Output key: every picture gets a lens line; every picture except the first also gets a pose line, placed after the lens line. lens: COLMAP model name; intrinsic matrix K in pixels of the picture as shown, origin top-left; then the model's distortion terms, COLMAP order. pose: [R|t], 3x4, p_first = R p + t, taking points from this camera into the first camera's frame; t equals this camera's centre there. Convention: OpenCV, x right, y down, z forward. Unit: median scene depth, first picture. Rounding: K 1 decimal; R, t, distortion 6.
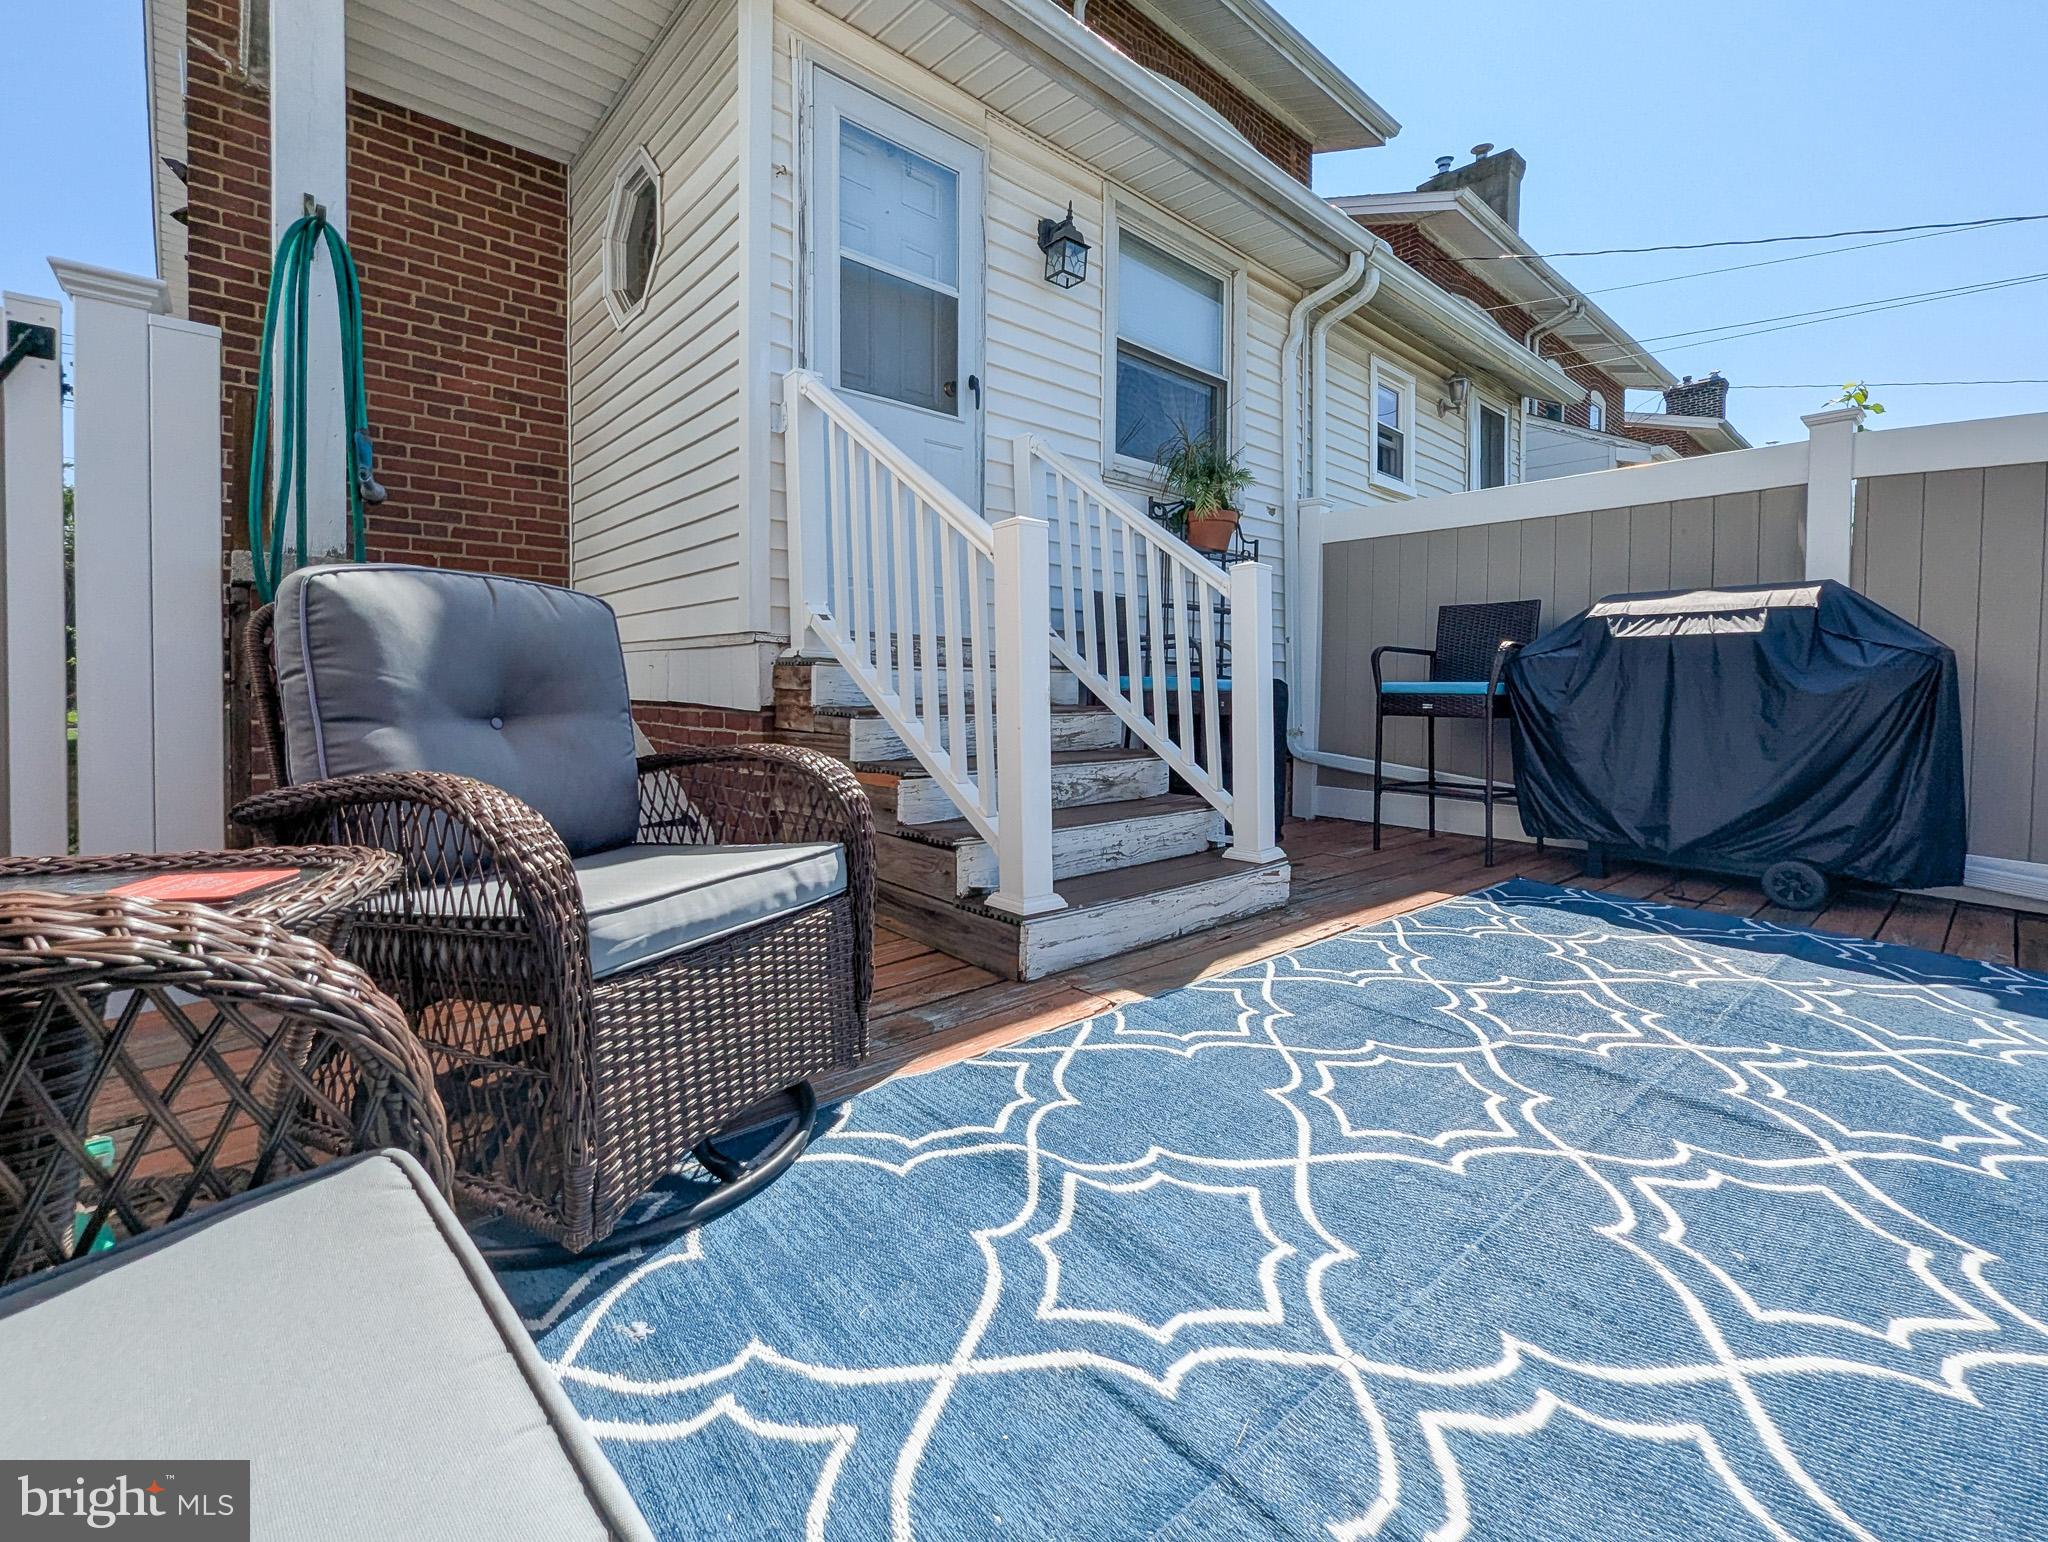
lens RADIAL K [[886.7, 0, 1044.8], [0, 886.7, 734.3], [0, 0, 1]] dist [0.002577, -0.000864]
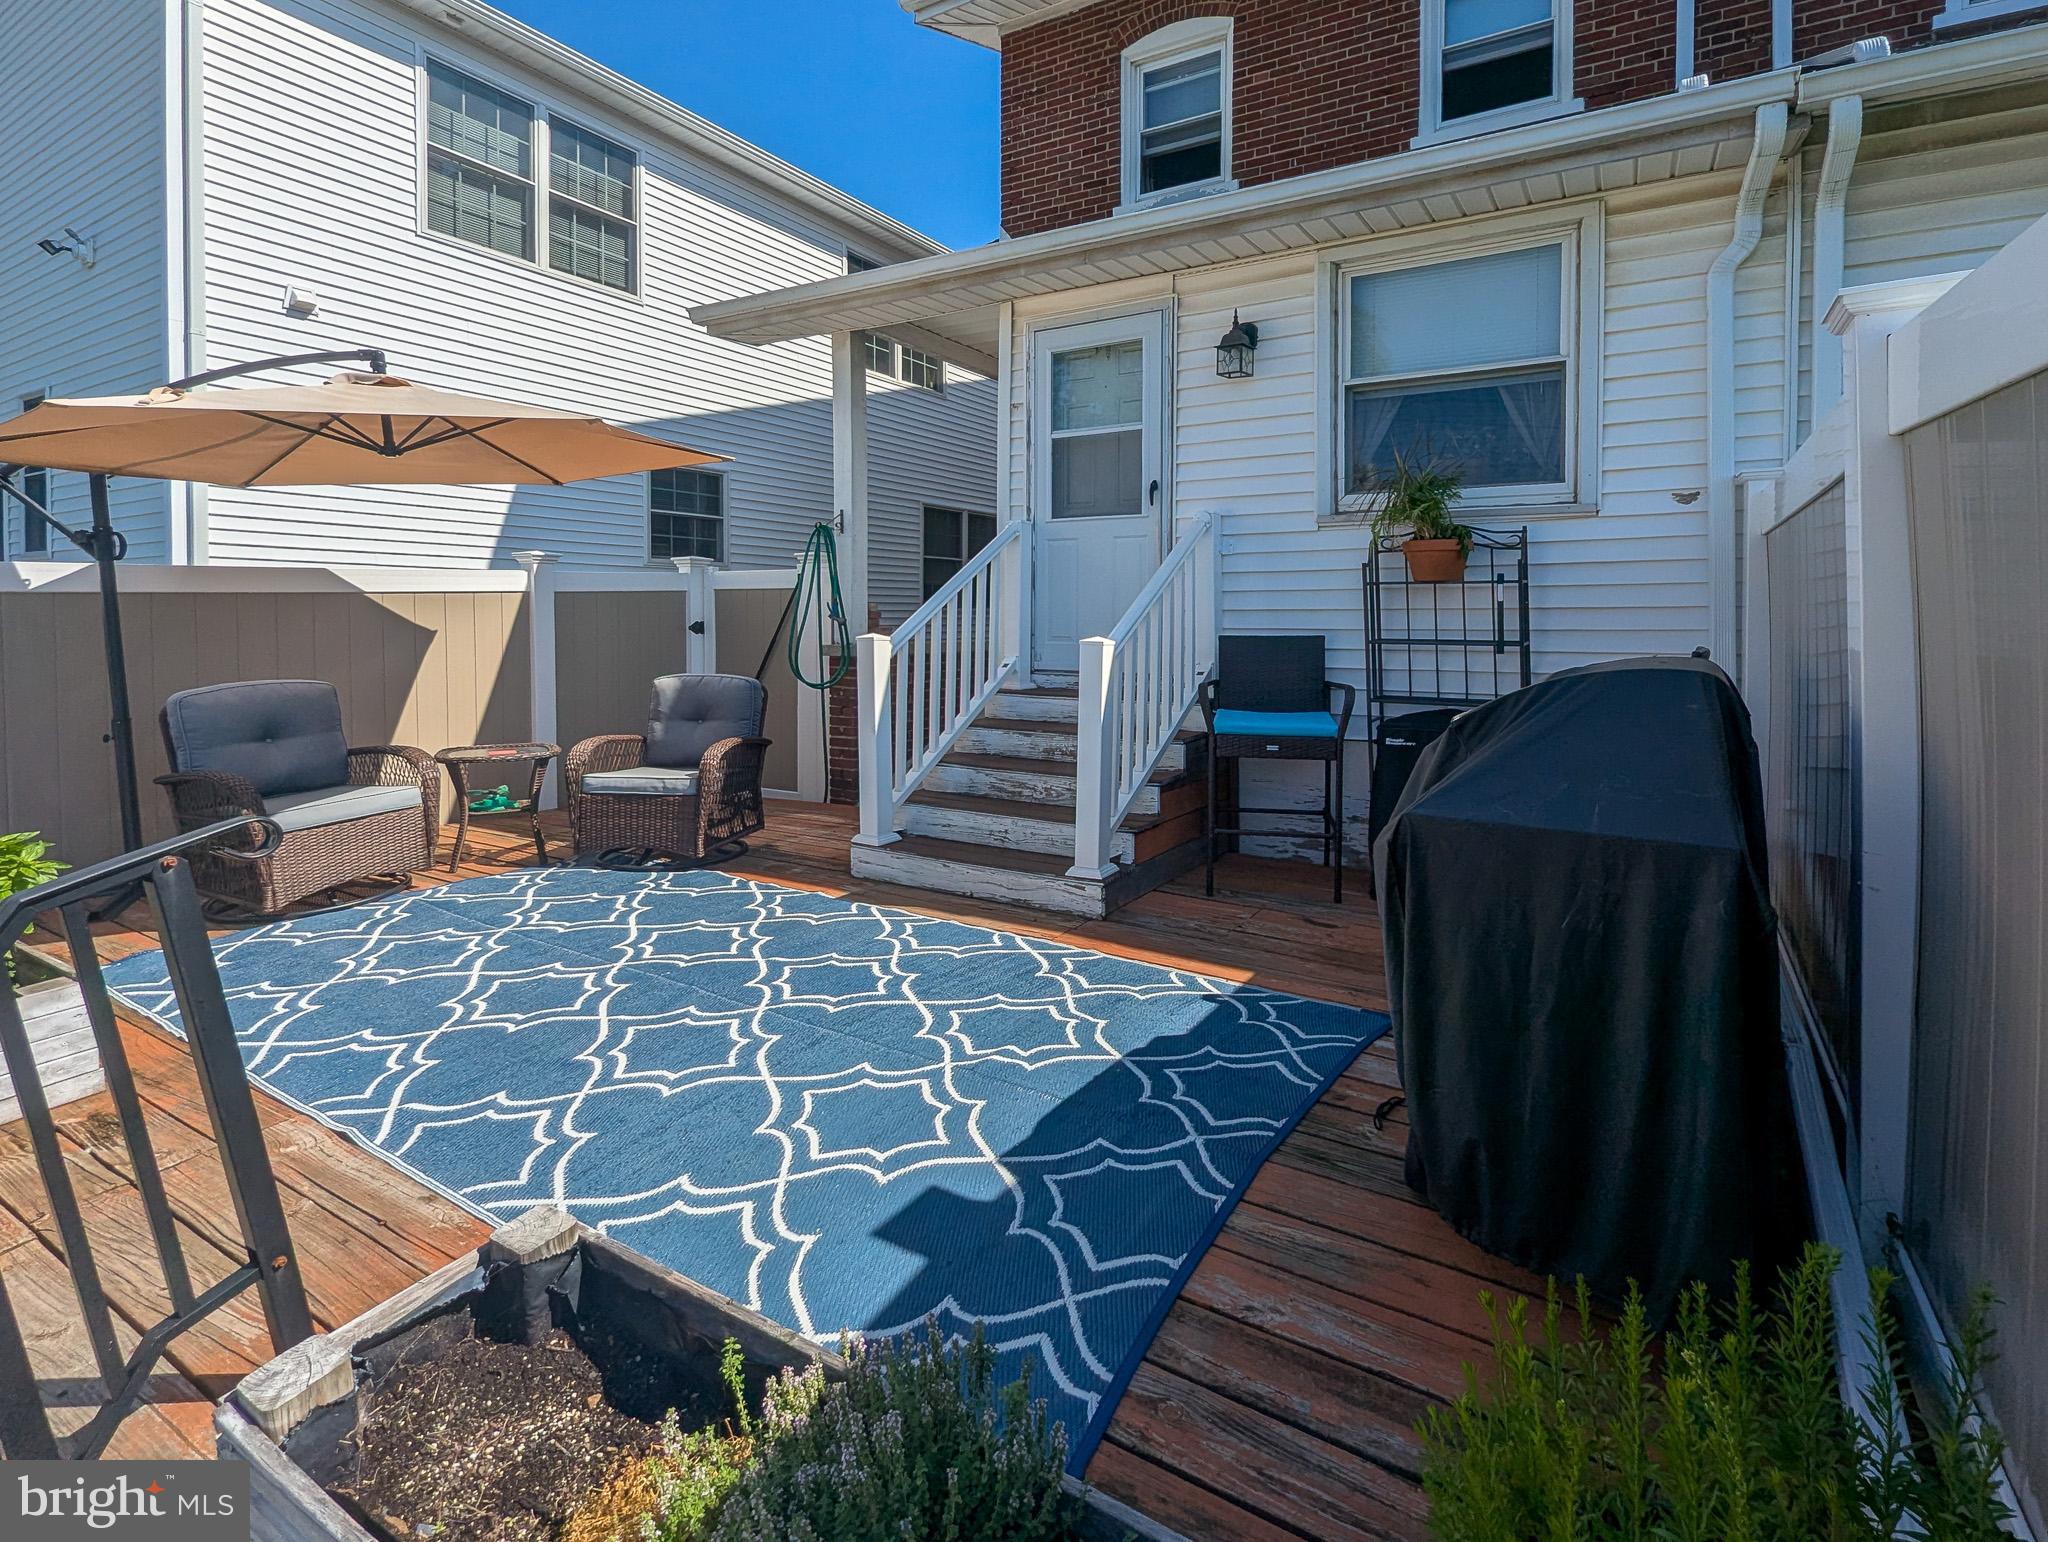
lens RADIAL K [[955.3, 0, 859.7], [0, 955.3, 629.0], [0, 0, 1]] dist [0.001366, -0.000127]
pose [[0.206461, 0.011596, -0.978386, 1.428186], [-0.039870, 0.999199, 0.003429, -0.187083], [0.977642, 0.038300, 0.206758, 0.306186]]
